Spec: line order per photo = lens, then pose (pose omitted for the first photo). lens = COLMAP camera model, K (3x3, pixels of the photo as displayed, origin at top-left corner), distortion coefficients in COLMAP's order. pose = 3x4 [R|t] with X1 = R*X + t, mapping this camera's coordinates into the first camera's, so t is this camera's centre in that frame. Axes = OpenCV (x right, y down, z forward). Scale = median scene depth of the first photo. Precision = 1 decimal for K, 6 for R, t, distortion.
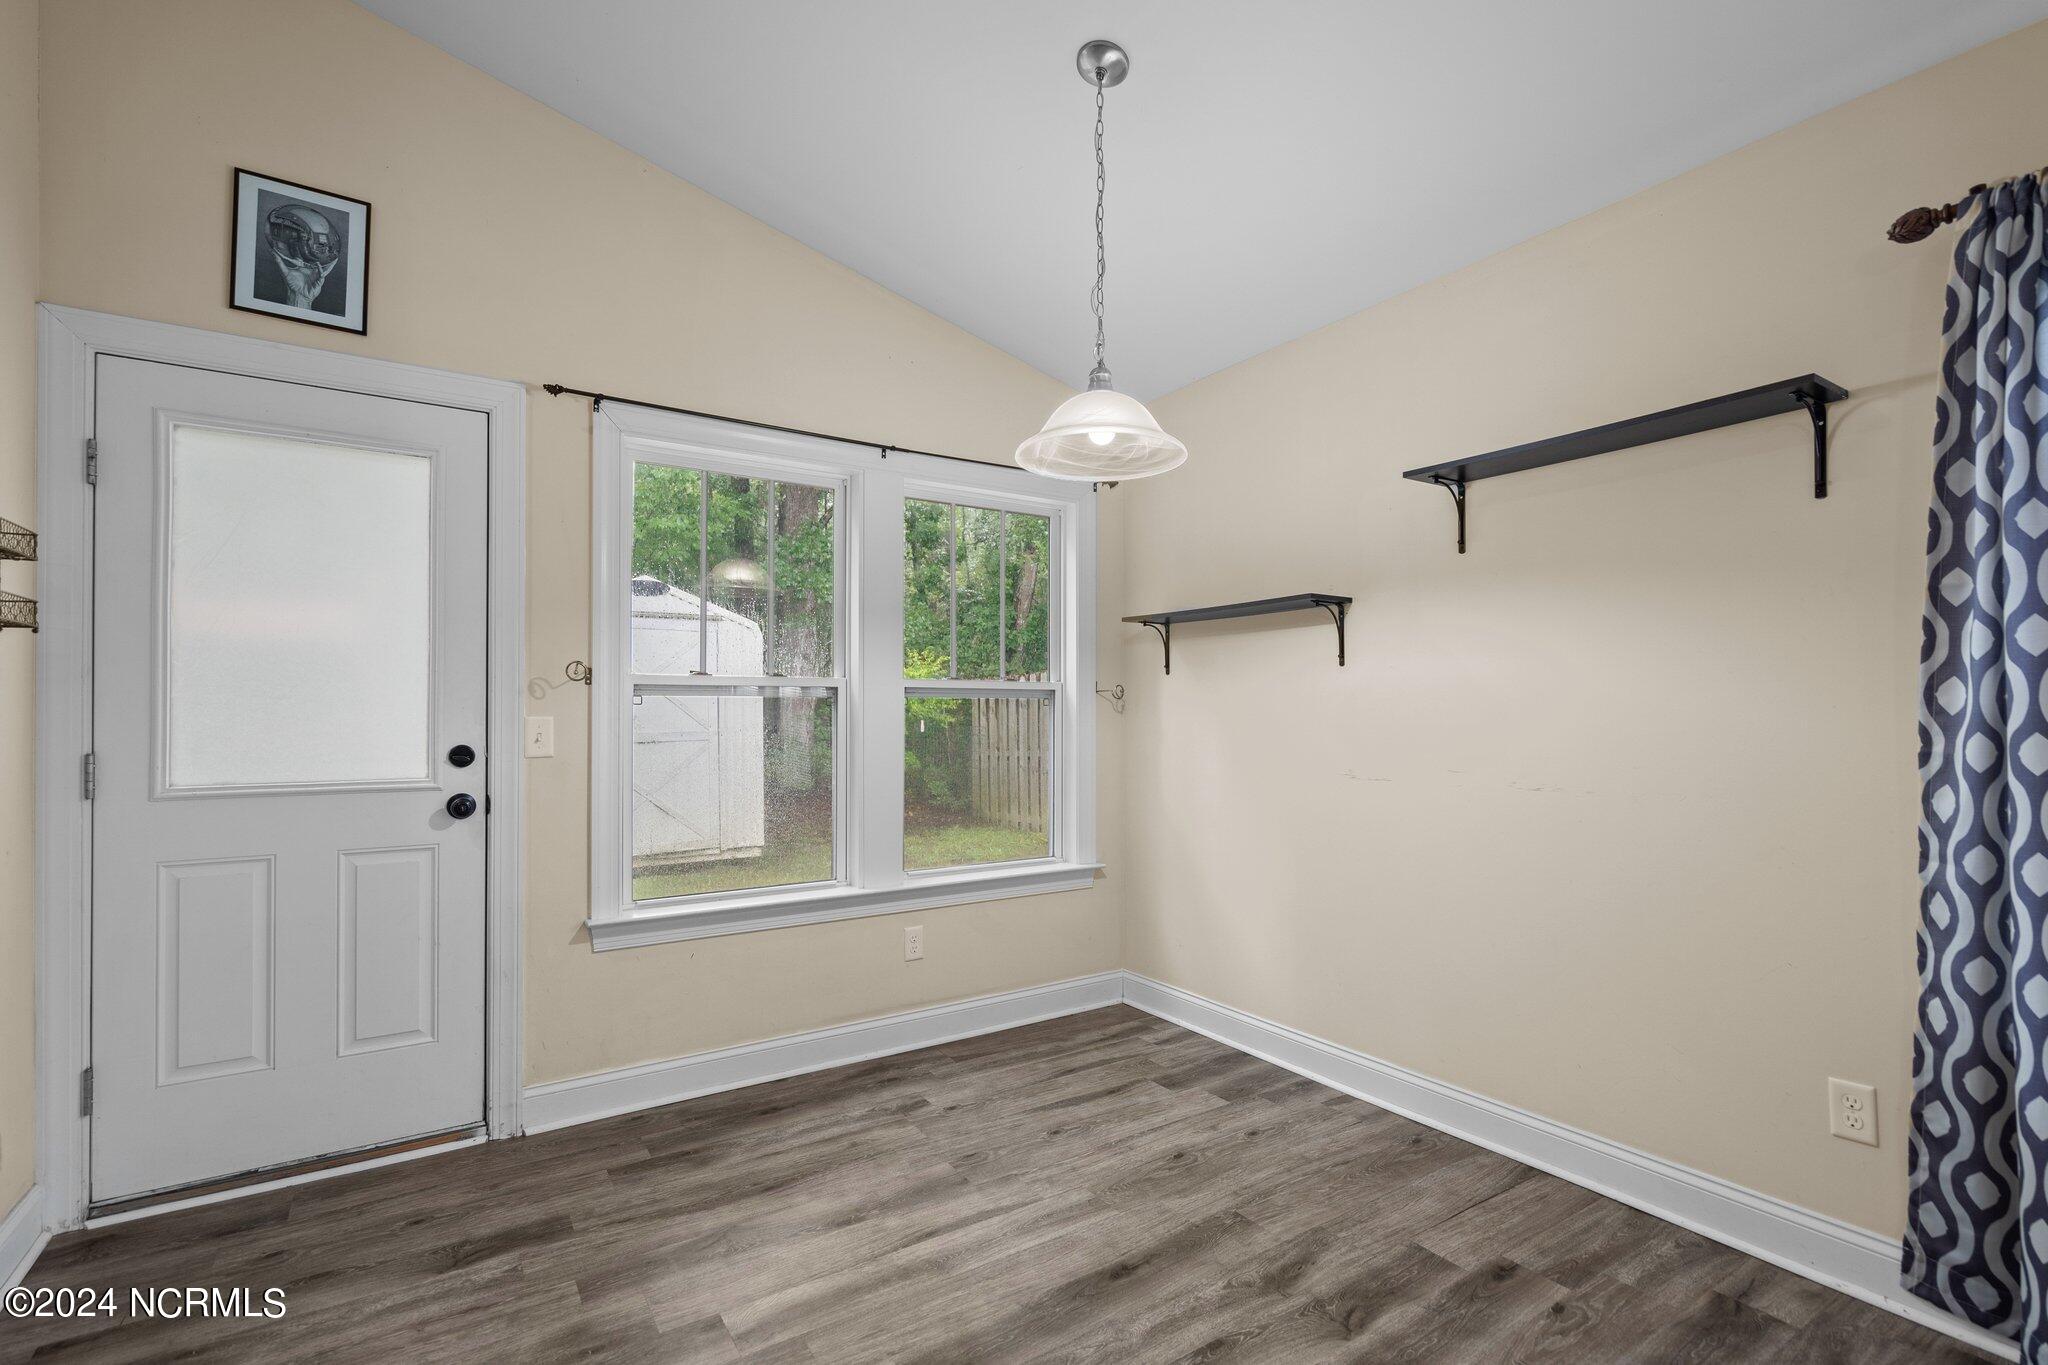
lens RADIAL K [[939.2, 0, 1023.8], [0, 939.2, 703.3], [0, 0, 1]] dist [-0.001202, 0.001406]
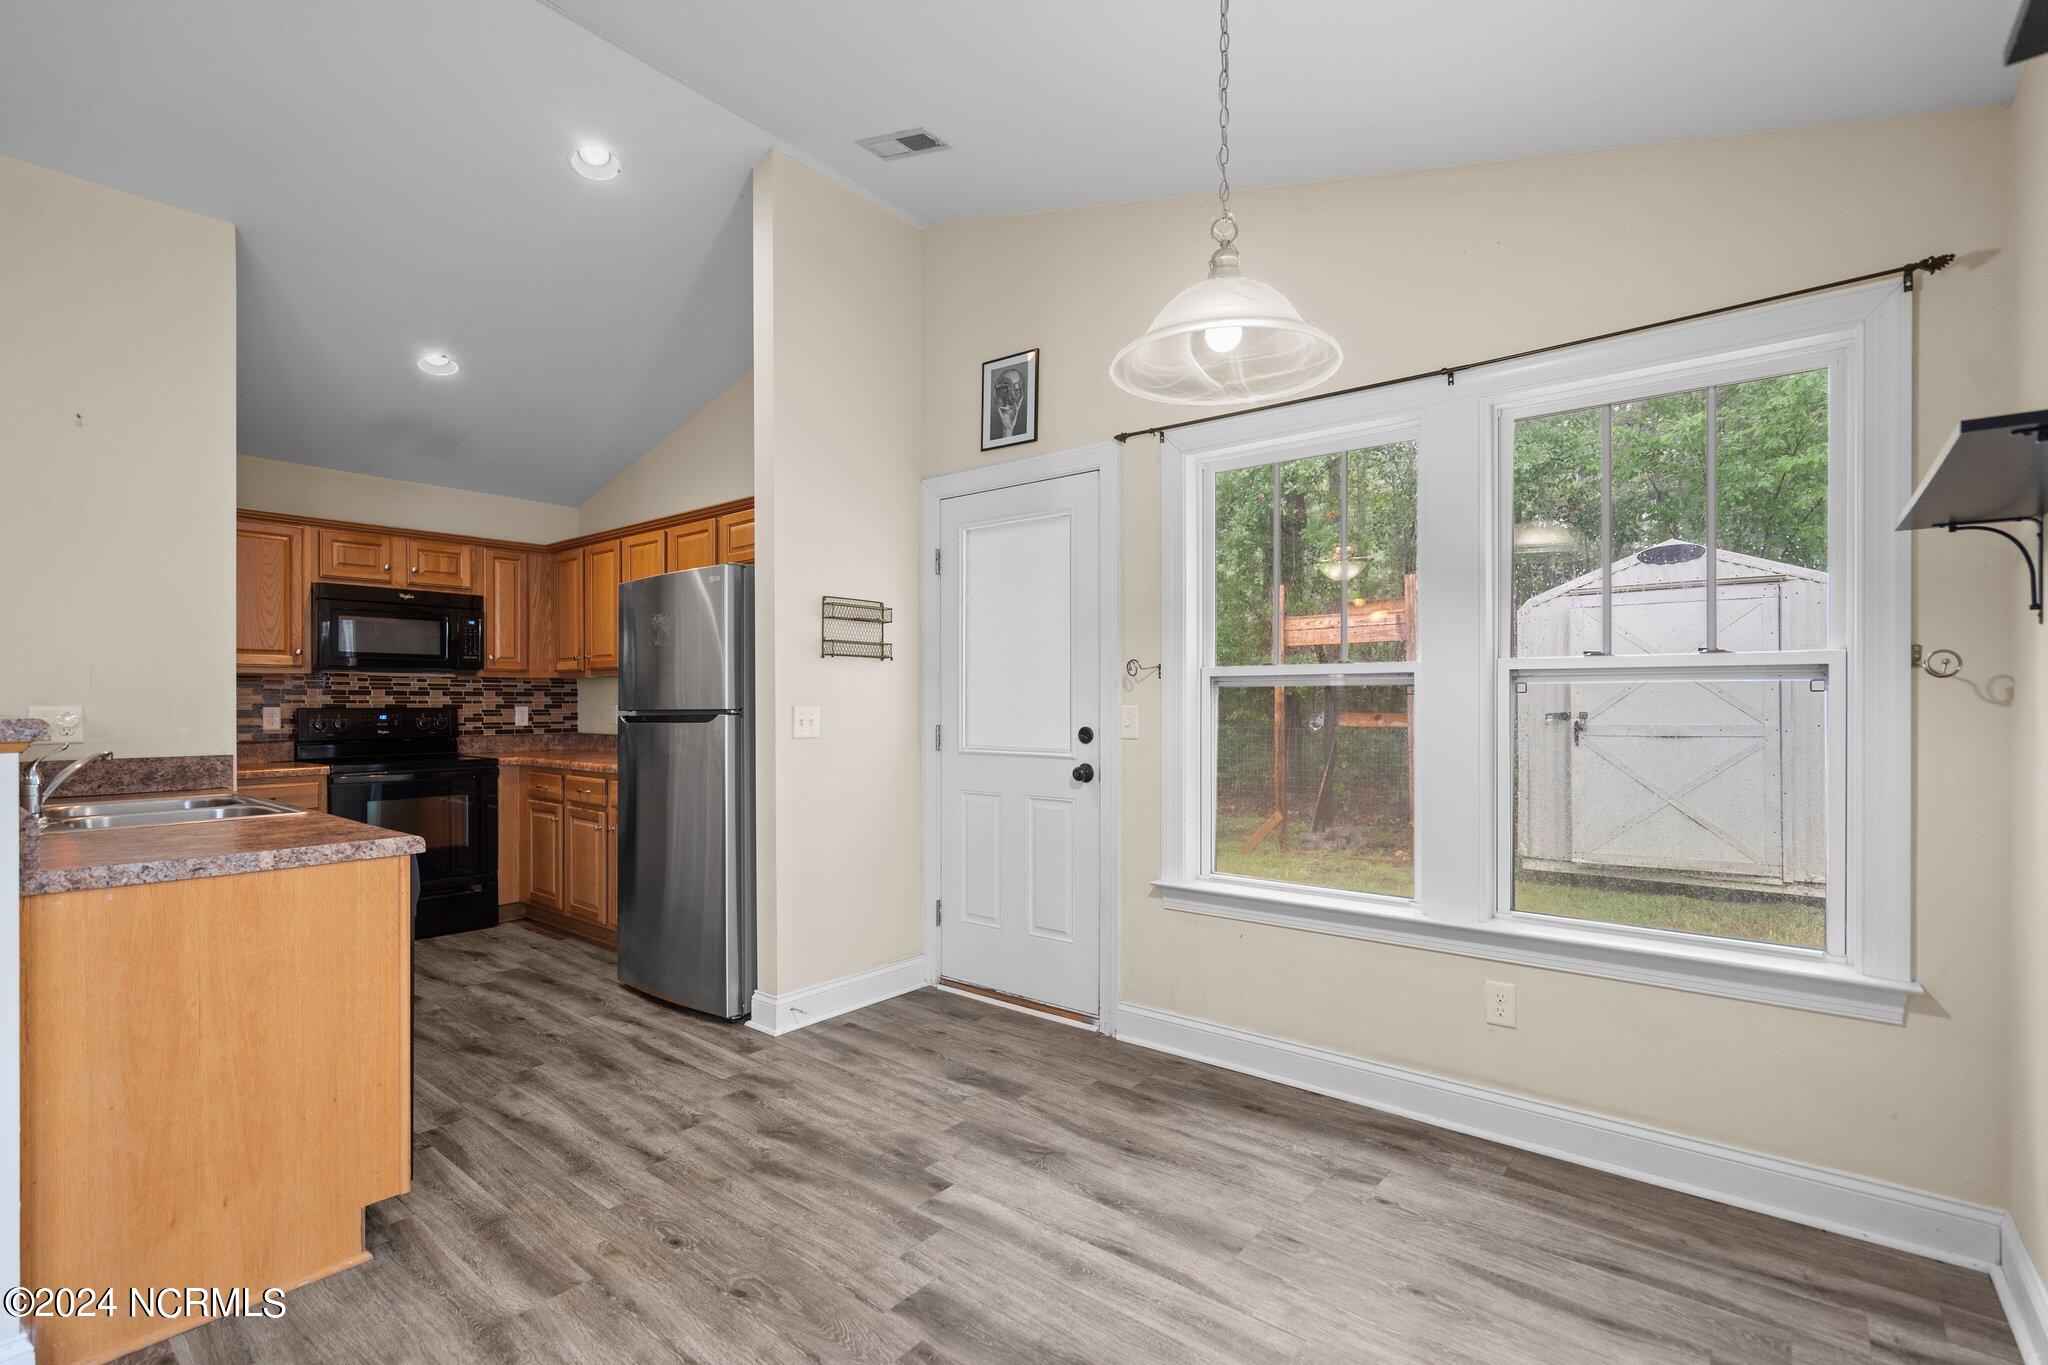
lens RADIAL K [[939.2, 0, 1022.2], [0, 939.2, 705.2], [0, 0, 1]] dist [-0.001202, 0.001406]
pose [[0.296235, 0.004004, -0.955107, 0.677905], [0.009625, 0.999928, 0.007177, 0.003792], [0.955067, -0.011319, 0.296175, 0.550550]]
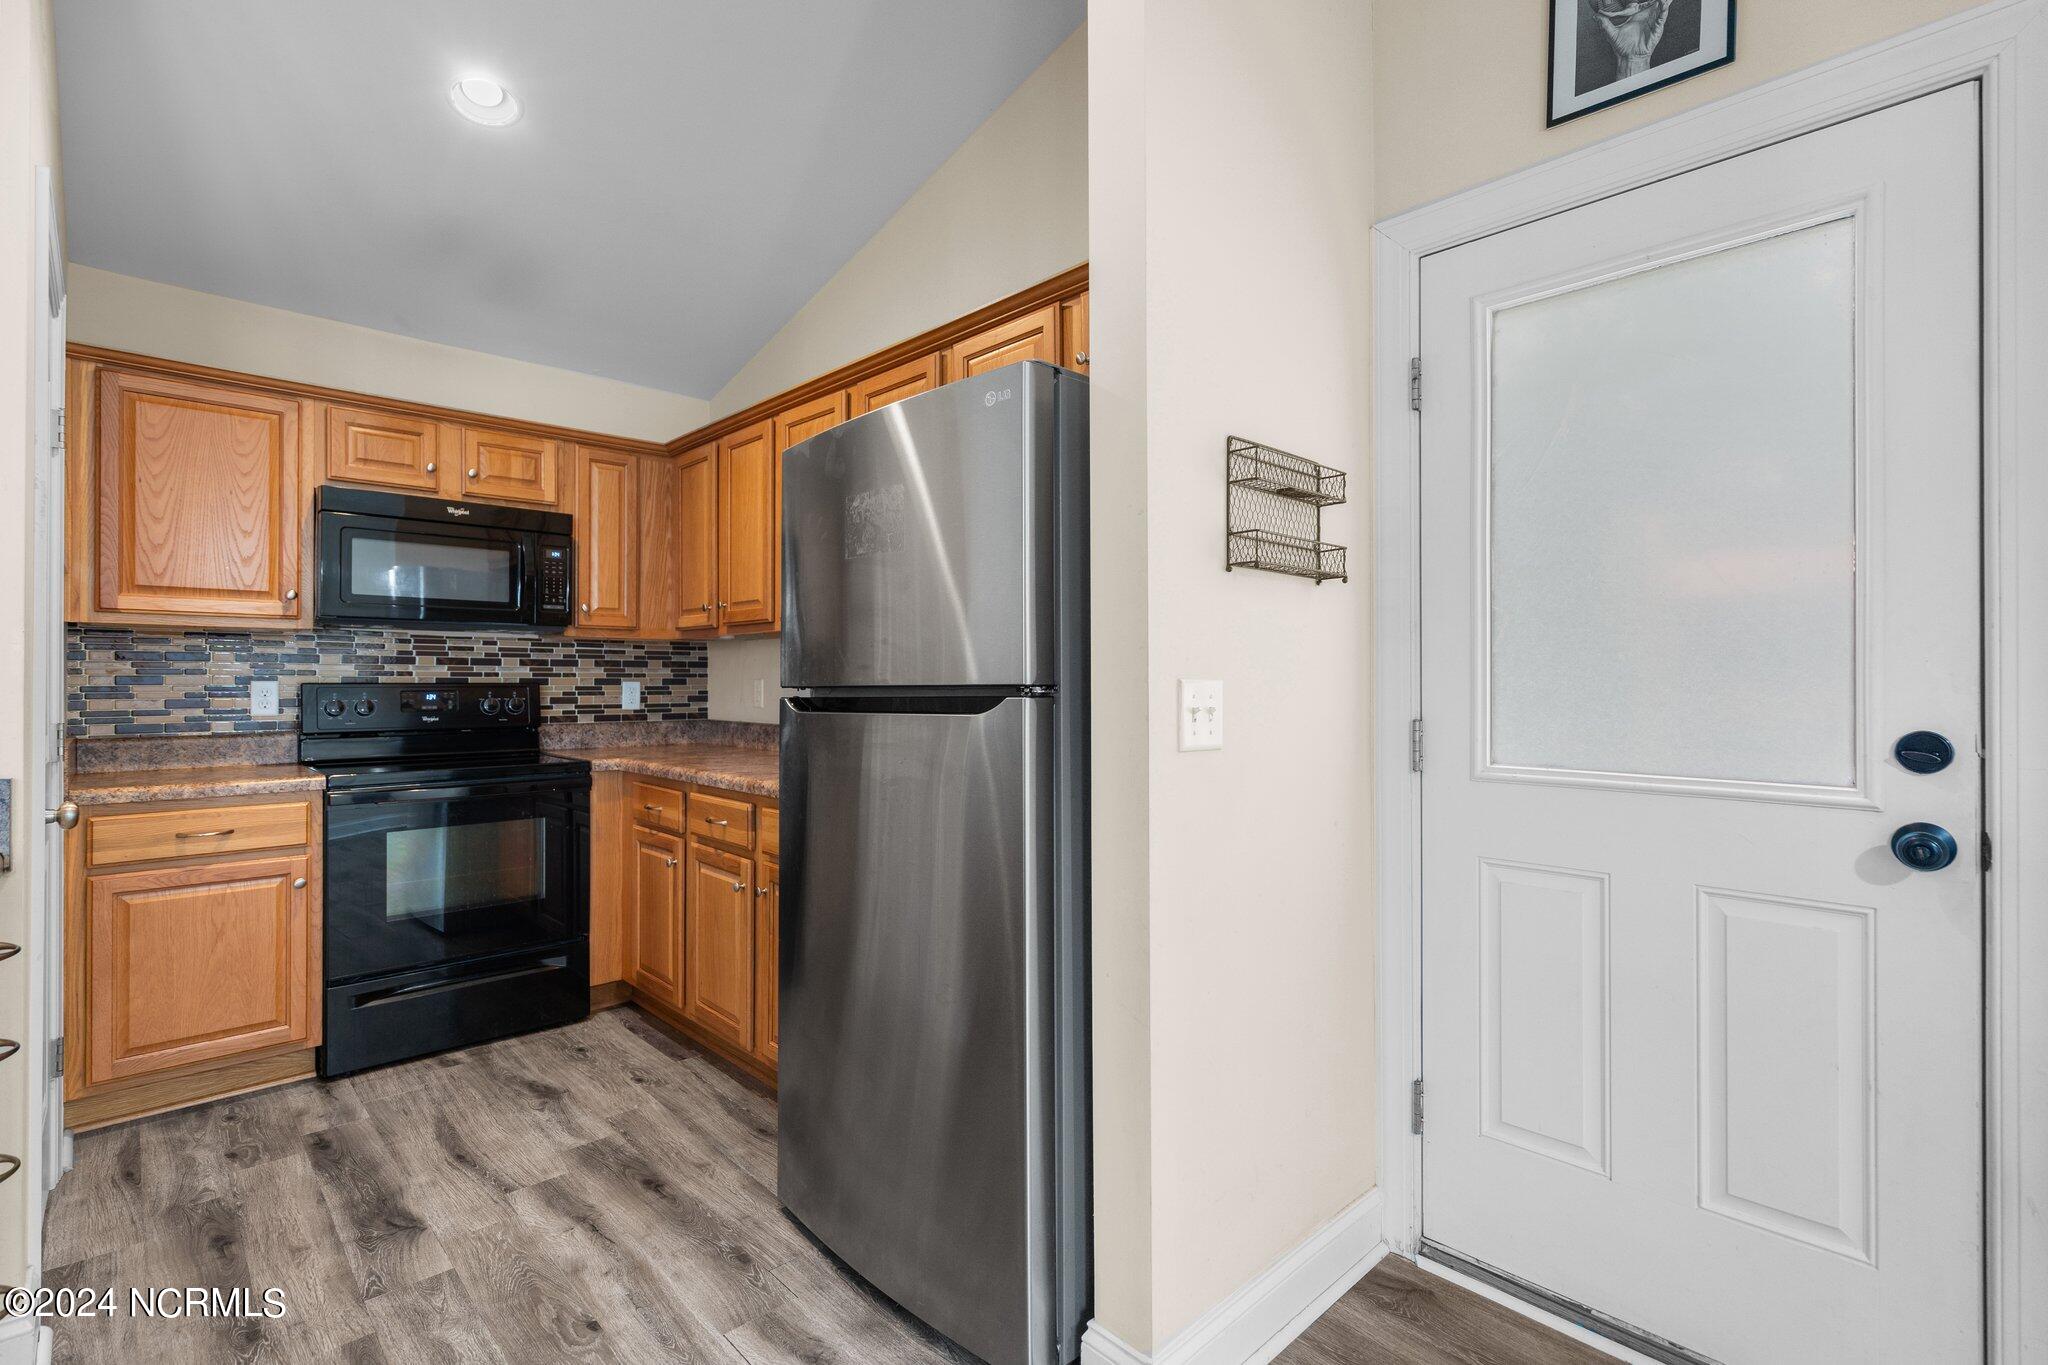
lens RADIAL K [[939.2, 0, 1027.9], [0, 939.2, 677.0], [0, 0, 1]] dist [-0.001202, 0.001406]
pose [[0.185363, -0.002656, -0.982666, -0.181537], [0.008427, 0.999964, -0.001113, 0.010997], [0.982634, -0.008075, 0.185379, 0.428529]]
